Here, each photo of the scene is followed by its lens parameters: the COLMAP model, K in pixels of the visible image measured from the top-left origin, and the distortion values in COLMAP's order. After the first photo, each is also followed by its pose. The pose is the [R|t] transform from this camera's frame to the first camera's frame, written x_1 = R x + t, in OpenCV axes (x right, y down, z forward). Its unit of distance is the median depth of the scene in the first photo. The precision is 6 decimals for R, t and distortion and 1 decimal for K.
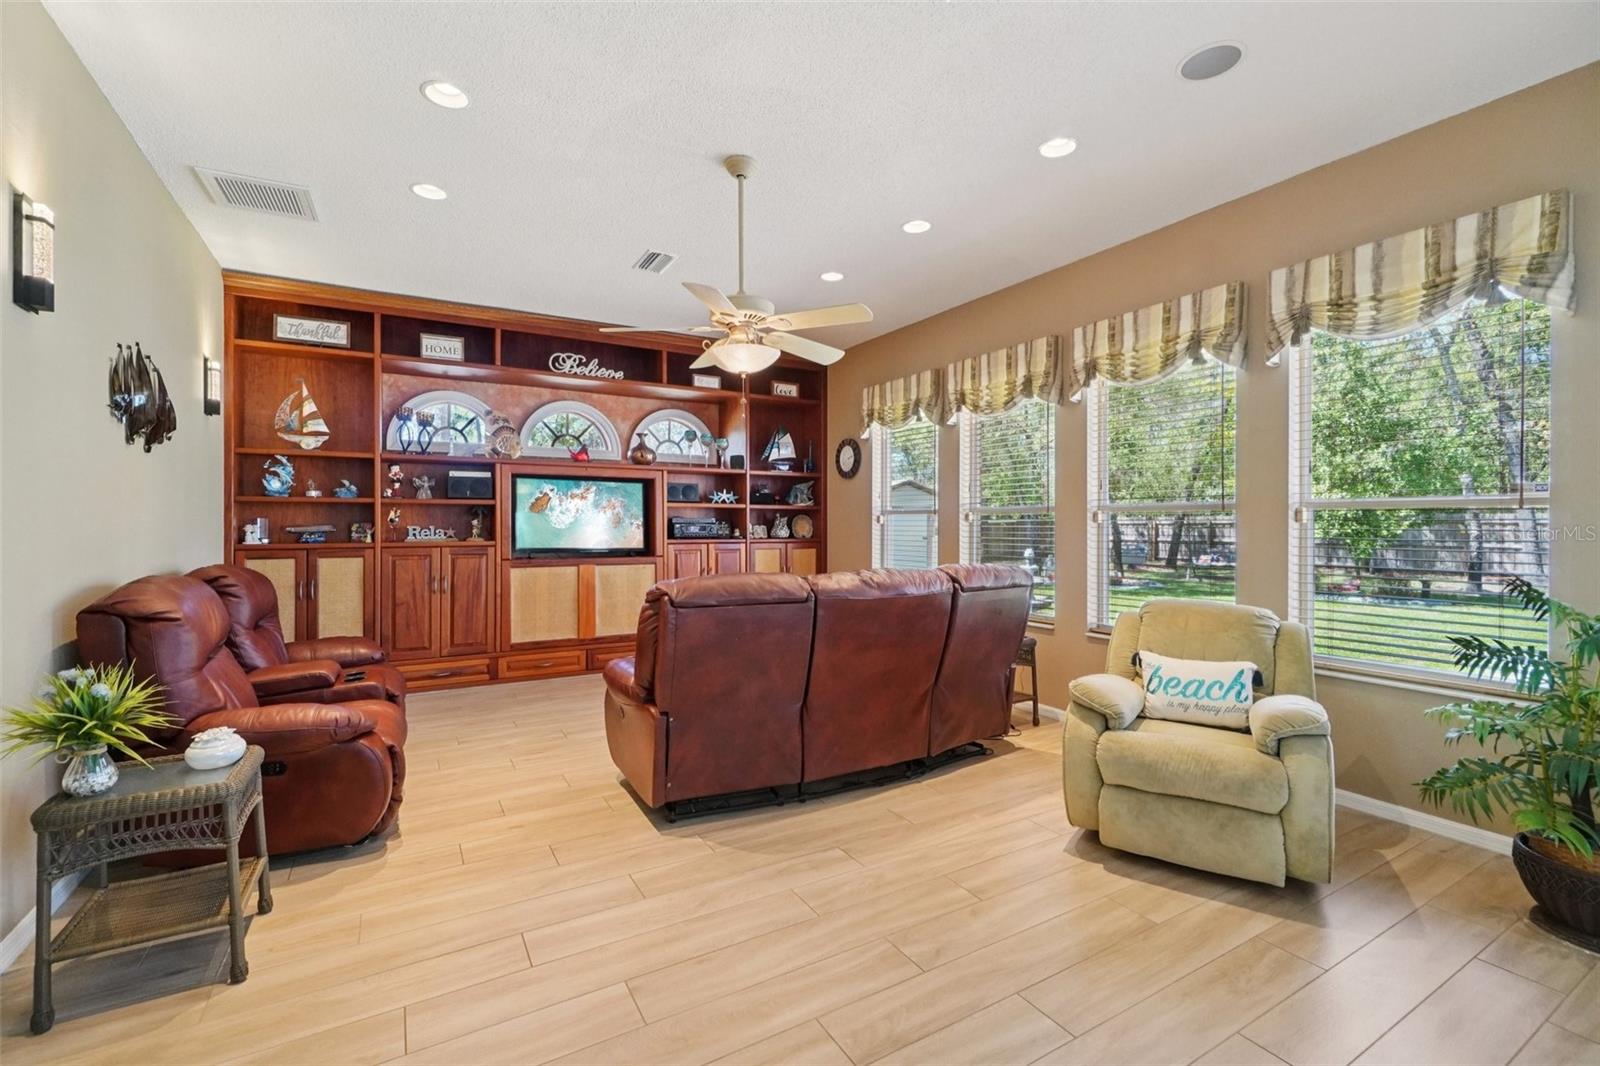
lens RADIAL K [[695.4, 0, 802.2], [0, 695.4, 507.5], [0, 0, 1]] dist [-0.000022, -0.002114]
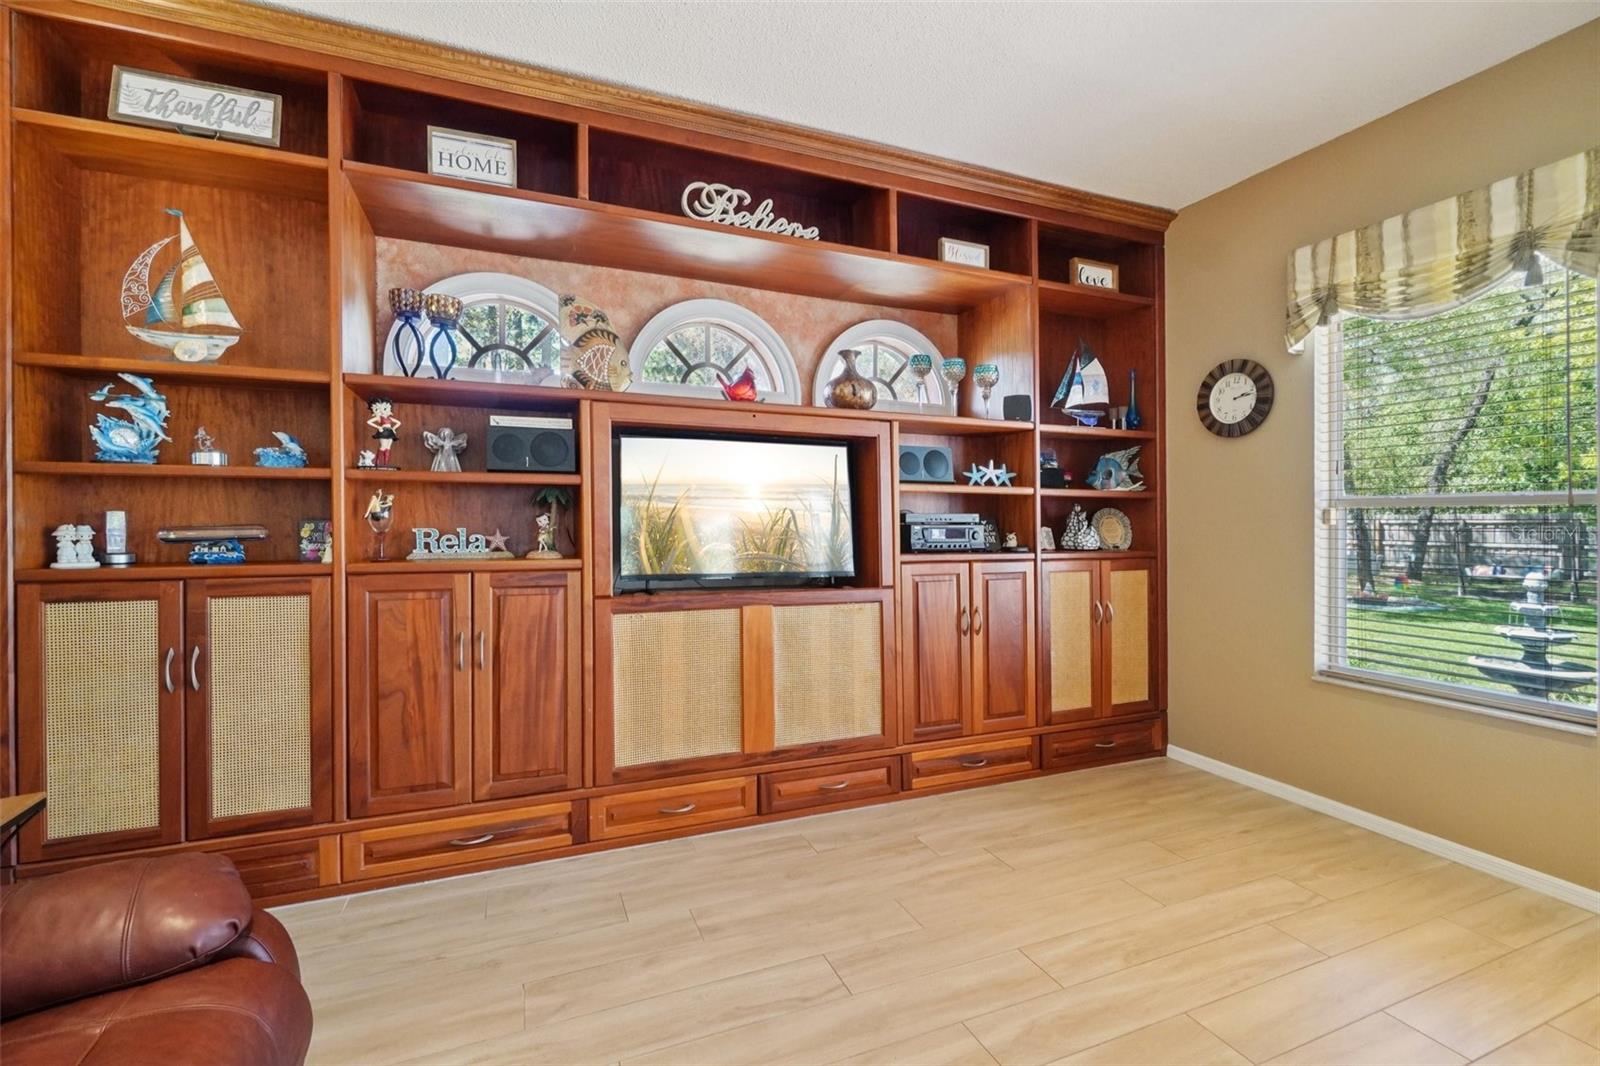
lens RADIAL K [[695.4, 0, 801.1], [0, 695.4, 526.3], [0, 0, 1]] dist [-0.000022, -0.002114]
pose [[0.990732, 0.002769, -0.135802, -0.223377], [0.001181, 0.999579, 0.028990, 0.011236], [0.135825, -0.028882, 0.990312, 0.540454]]
